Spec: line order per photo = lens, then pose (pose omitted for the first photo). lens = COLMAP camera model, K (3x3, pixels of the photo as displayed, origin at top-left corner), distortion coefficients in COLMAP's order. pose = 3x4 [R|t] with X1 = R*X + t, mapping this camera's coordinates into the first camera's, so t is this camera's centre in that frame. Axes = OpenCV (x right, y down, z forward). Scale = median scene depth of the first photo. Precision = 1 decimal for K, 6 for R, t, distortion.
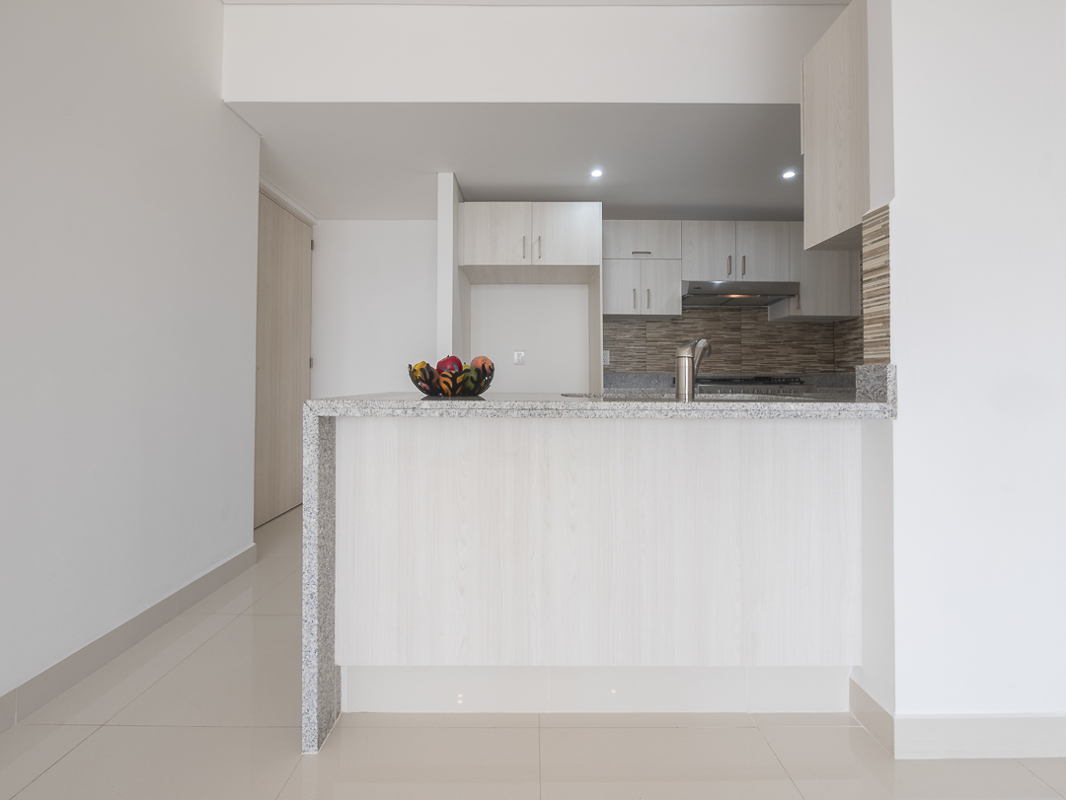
lens RADIAL K [[461.2, 0, 533.6], [0, 461.2, 367.4], [0, 0, 1]] dist [-0.001103, -0.000109]
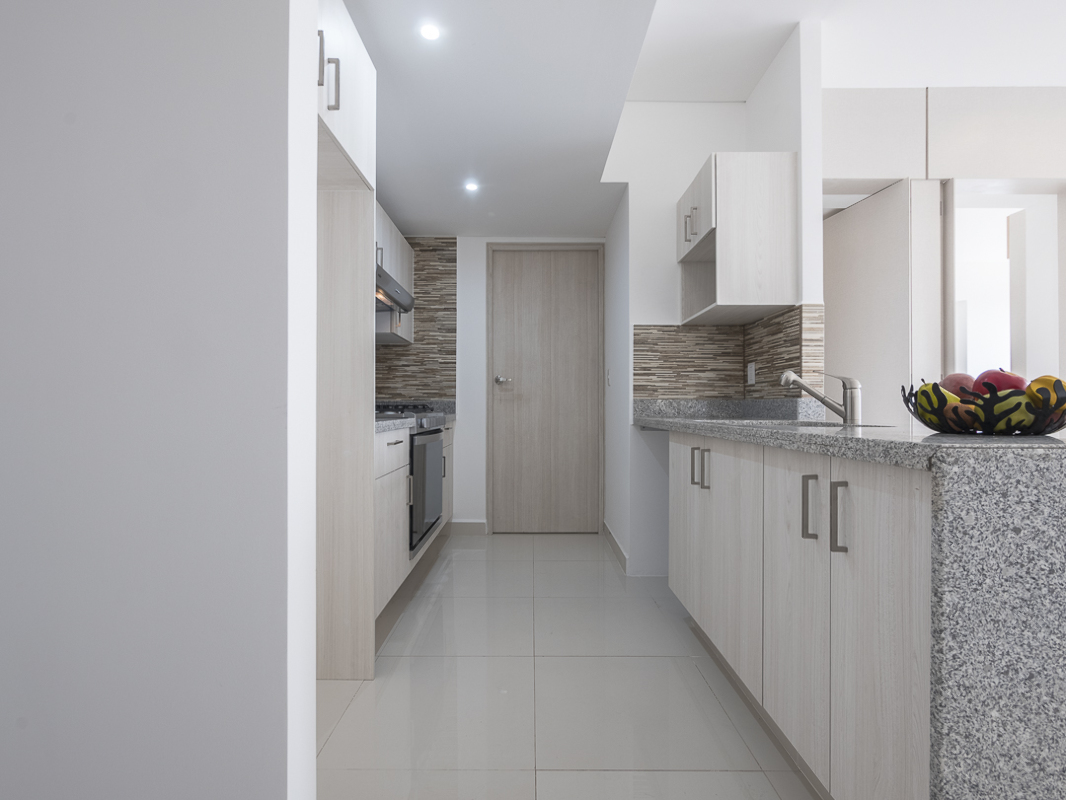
lens RADIAL K [[502.2, 0, 528.1], [0, 502.2, 403.8], [0, 0, 1]] dist [-0.001877, -0.000095]
pose [[0.009042, 0.003776, 0.999952, -0.878375], [-0.026955, 0.999630, -0.003531, 0.040050], [-0.999596, -0.026922, 0.009141, 1.659347]]
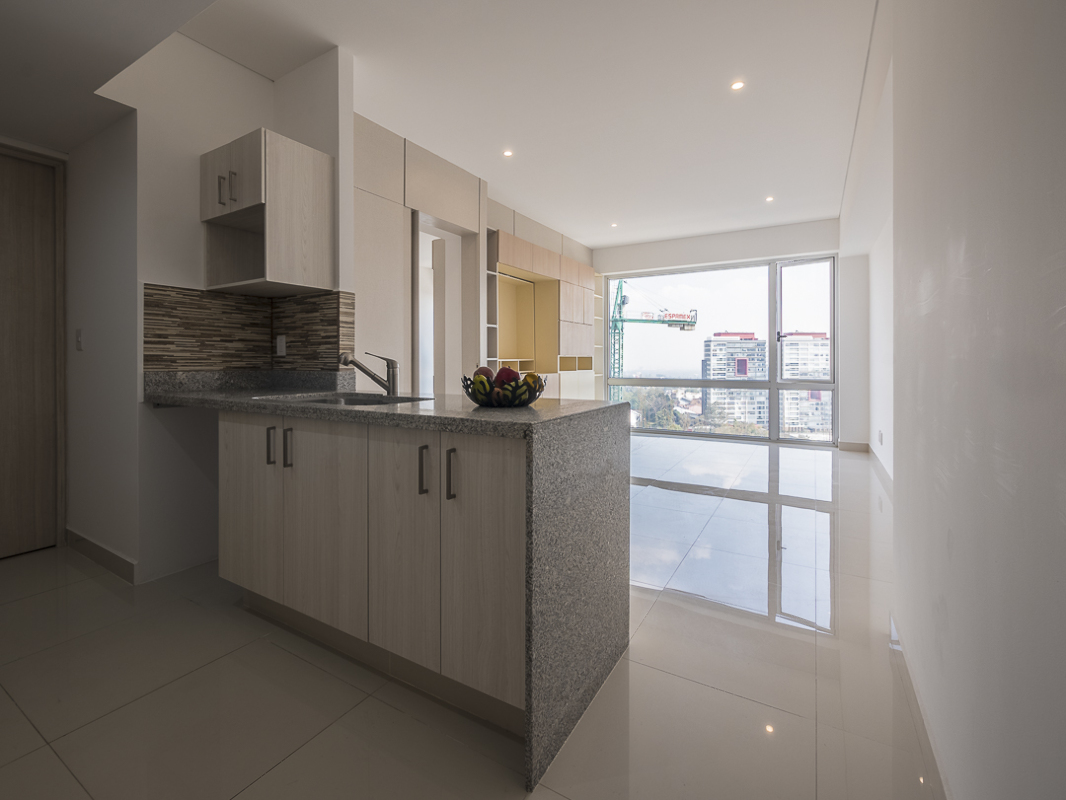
lens RADIAL K [[479.7, 0, 526.0], [0, 479.7, 361.9], [0, 0, 1]] dist [-0.004056, -0.000289]
pose [[-0.854020, -0.004341, 0.520223, -0.796426], [-0.015765, 0.999722, -0.017539, -0.018798], [-0.520002, -0.023180, -0.853851, 1.942611]]
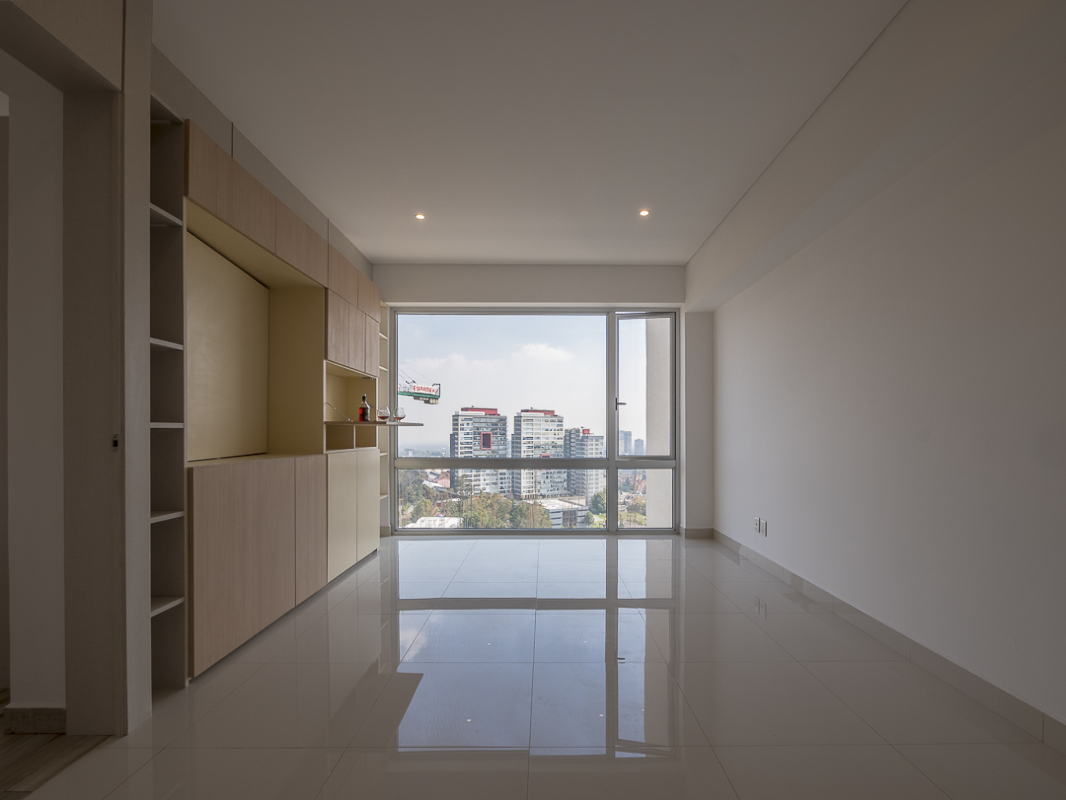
lens RADIAL K [[491.3, 0, 544.2], [0, 491.3, 437.2], [0, 0, 1]] dist [-0.000379, -0.000012]
pose [[-0.999976, -0.005056, 0.004641, -0.020593], [-0.005151, 0.999773, -0.020654, -0.036082], [-0.004536, -0.020678, -0.999776, 0.735893]]
